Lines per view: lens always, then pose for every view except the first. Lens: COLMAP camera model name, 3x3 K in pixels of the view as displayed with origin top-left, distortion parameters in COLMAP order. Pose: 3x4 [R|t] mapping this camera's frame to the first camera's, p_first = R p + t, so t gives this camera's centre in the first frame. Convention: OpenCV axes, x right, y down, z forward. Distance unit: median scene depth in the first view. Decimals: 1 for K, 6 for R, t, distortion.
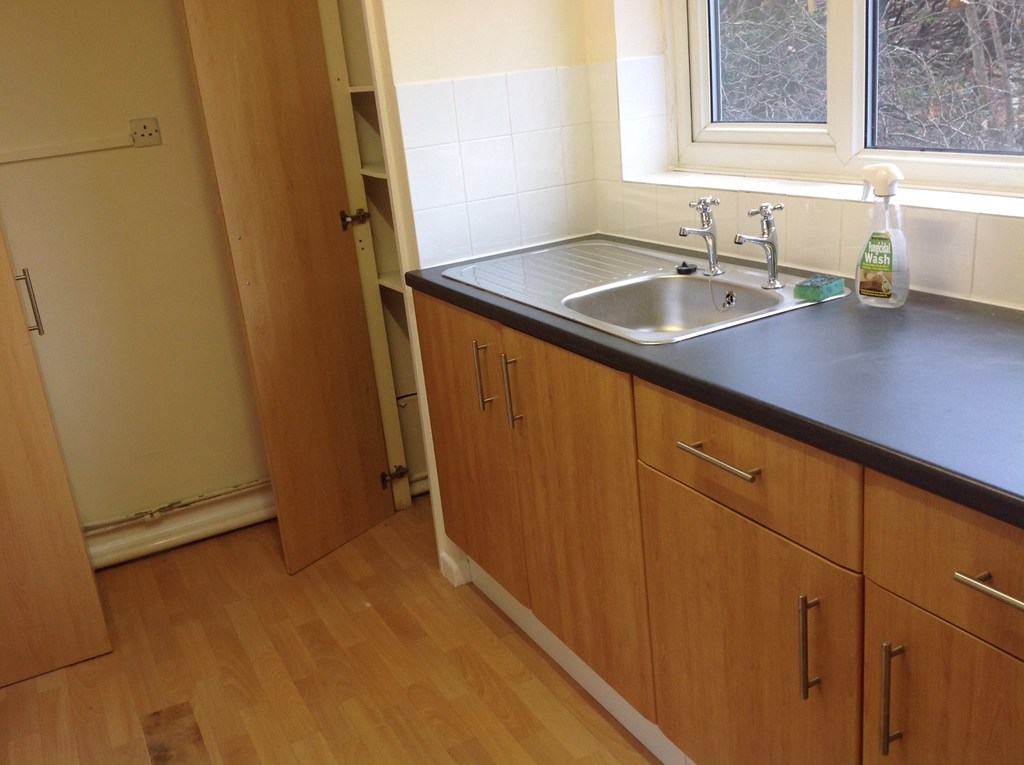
lens RADIAL K [[986.8, 0, 512.0], [0, 986.8, 382.5], [0, 0, 1]] dist [0.001069, -0.003842]
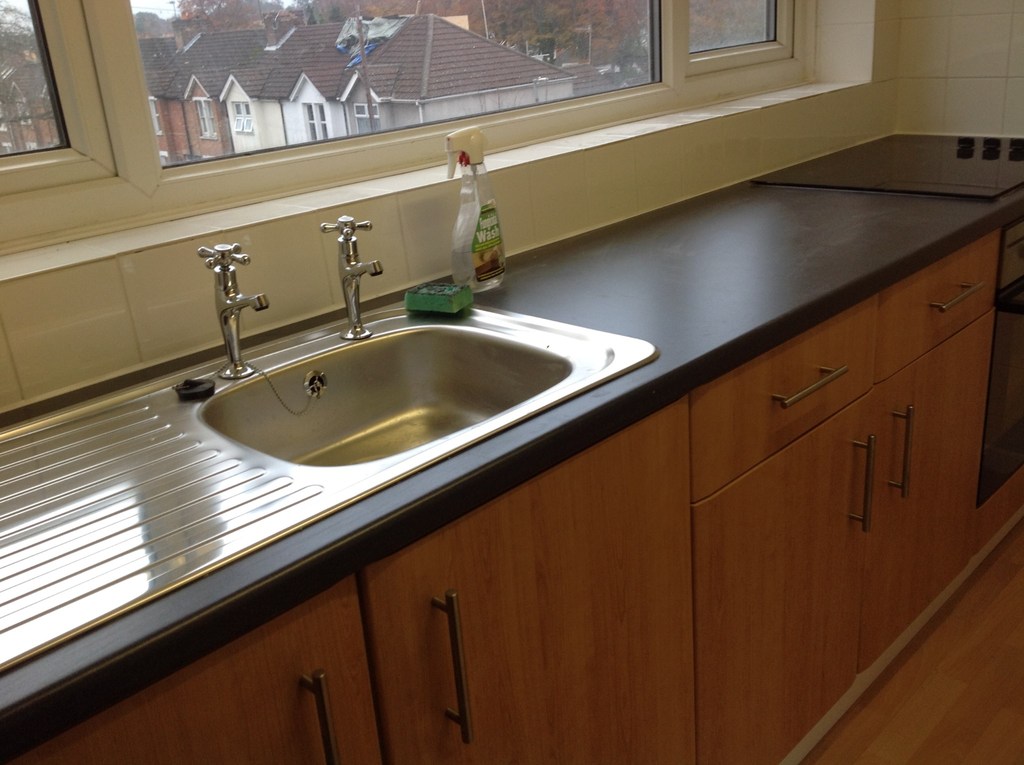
lens RADIAL K [[986.8, 0, 512.0], [0, 986.8, 382.5], [0, 0, 1]] dist [0.001069, -0.003842]
pose [[-0.308334, -0.209998, 0.927810, -0.490522], [0.390387, 0.861484, 0.324721, -0.288539], [-0.867484, 0.462327, -0.183644, 1.193097]]
